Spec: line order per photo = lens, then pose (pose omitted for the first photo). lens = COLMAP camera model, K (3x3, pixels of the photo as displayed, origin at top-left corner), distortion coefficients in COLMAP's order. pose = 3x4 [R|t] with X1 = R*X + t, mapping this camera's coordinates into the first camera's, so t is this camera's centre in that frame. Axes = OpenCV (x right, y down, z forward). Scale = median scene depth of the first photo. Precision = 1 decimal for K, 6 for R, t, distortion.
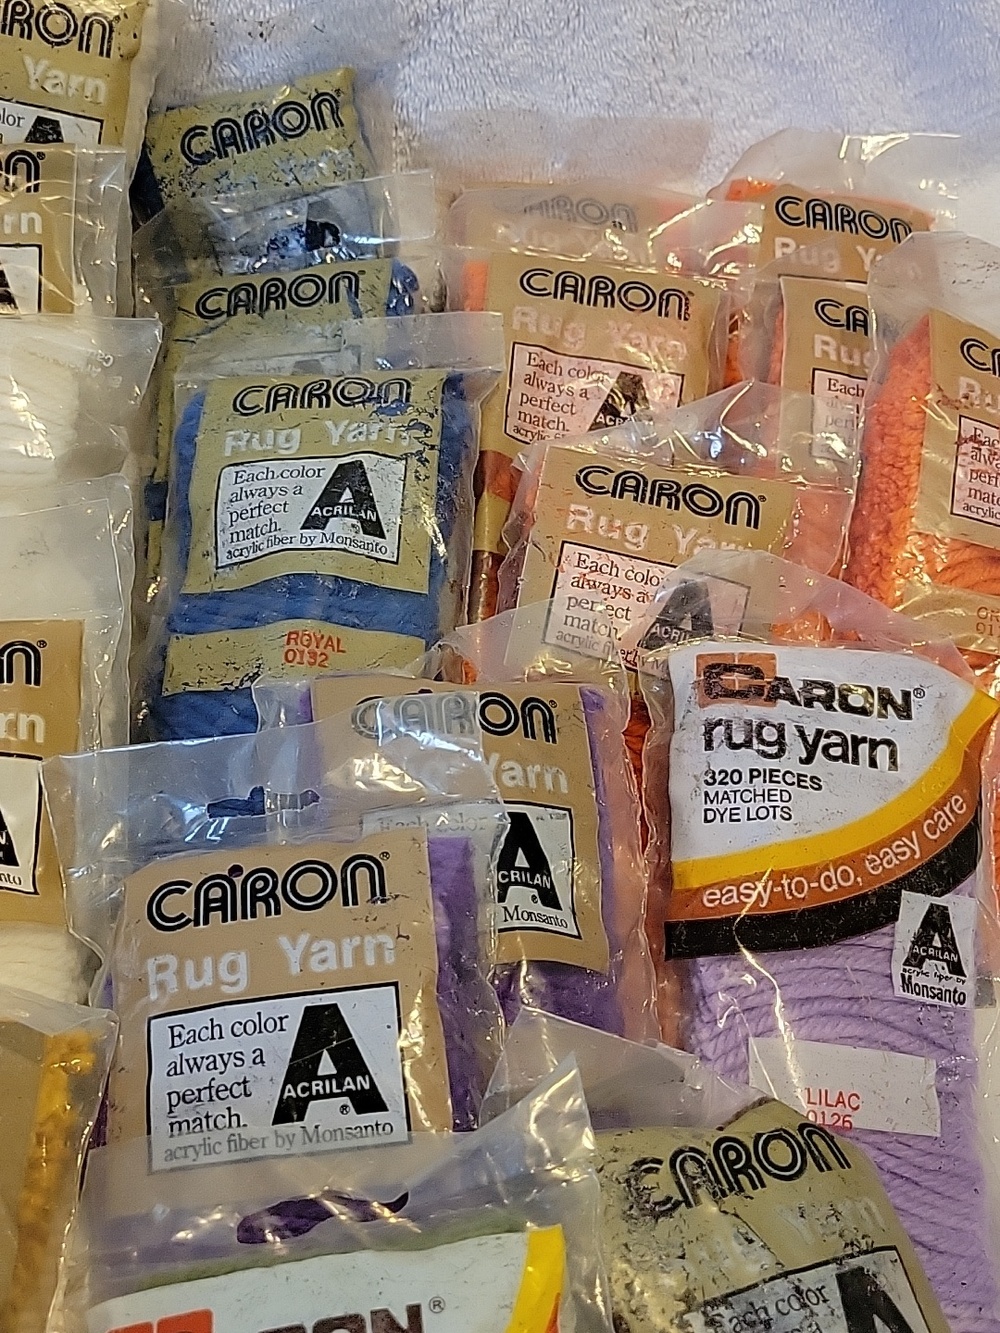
lens RADIAL K [[1316.6, 0, 500.0], [0, 1316.6, 666.5], [0, 0, 1]] dist [-0.002737, 0.008978]
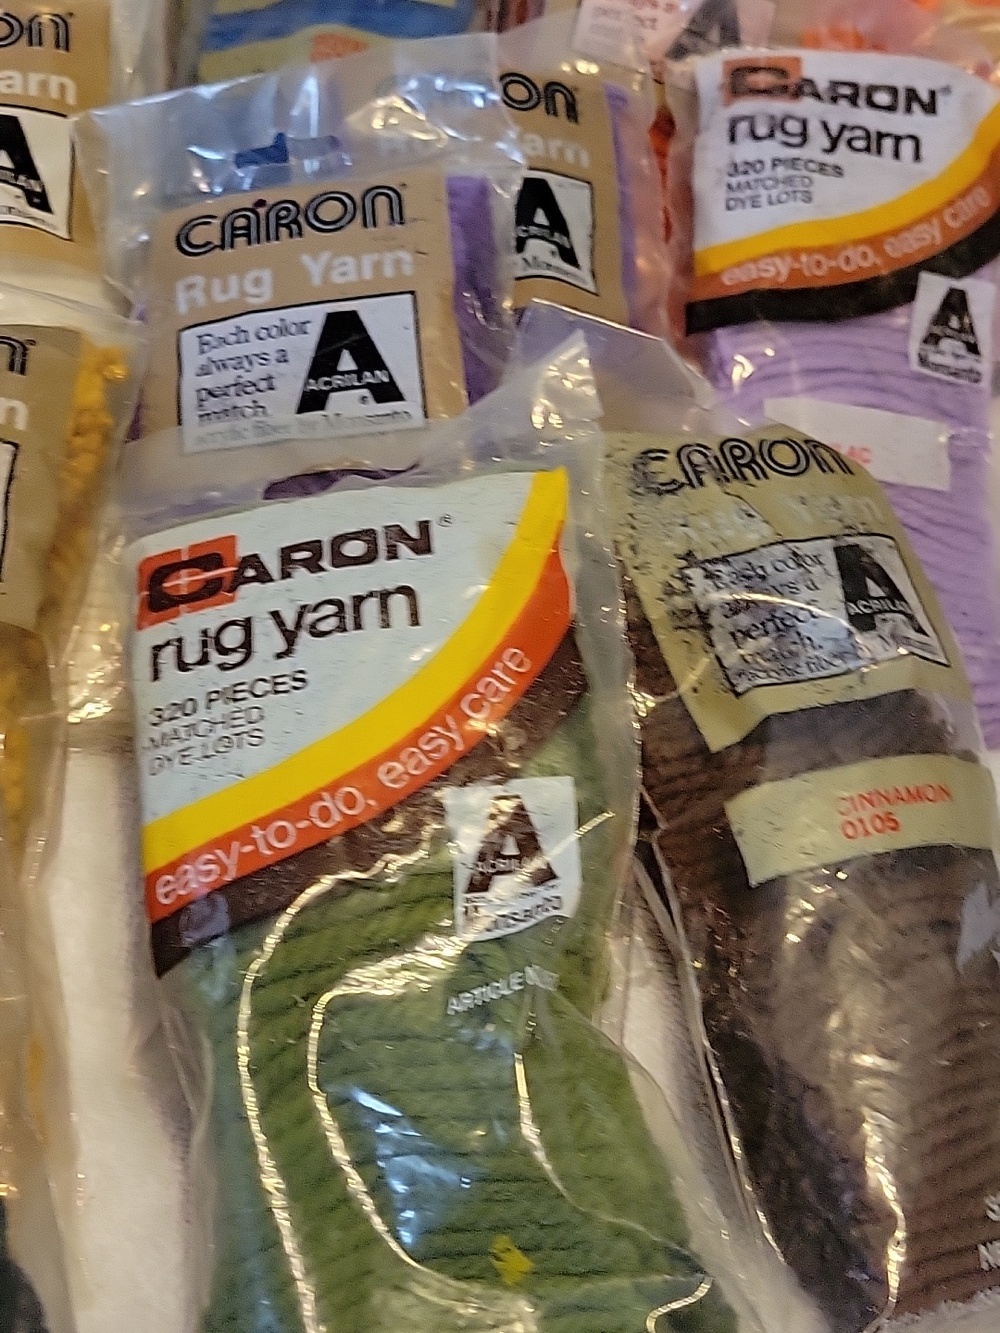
lens RADIAL K [[1340.0, 0, 551.8], [0, 1340.0, 666.4], [0, 0, 1]] dist [-0.005614, 0.002316]
pose [[0.999423, -0.003095, -0.033831, 0.056012], [0.006319, 0.995398, 0.095618, 0.375645], [0.033380, -0.095777, 0.994843, -0.063919]]
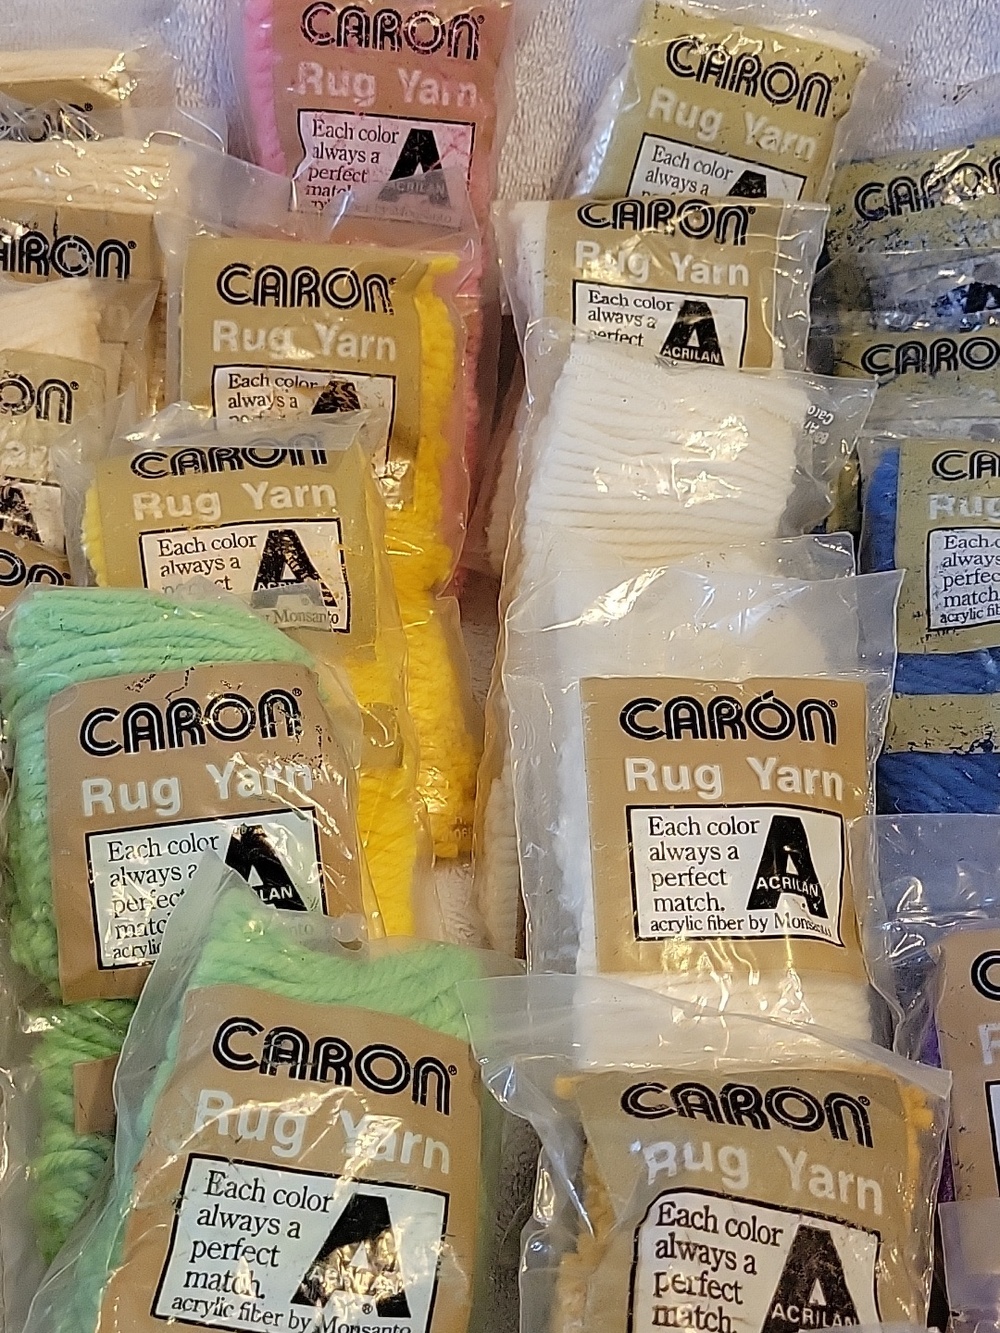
lens RADIAL K [[1316.6, 0, 500.0], [0, 1316.6, 666.5], [0, 0, 1]] dist [-0.002737, 0.008978]
pose [[0.992496, 0.087272, -0.085652, -0.507751], [-0.085260, 0.995996, 0.026883, -0.050516], [0.087655, -0.019379, 0.995962, -0.062986]]
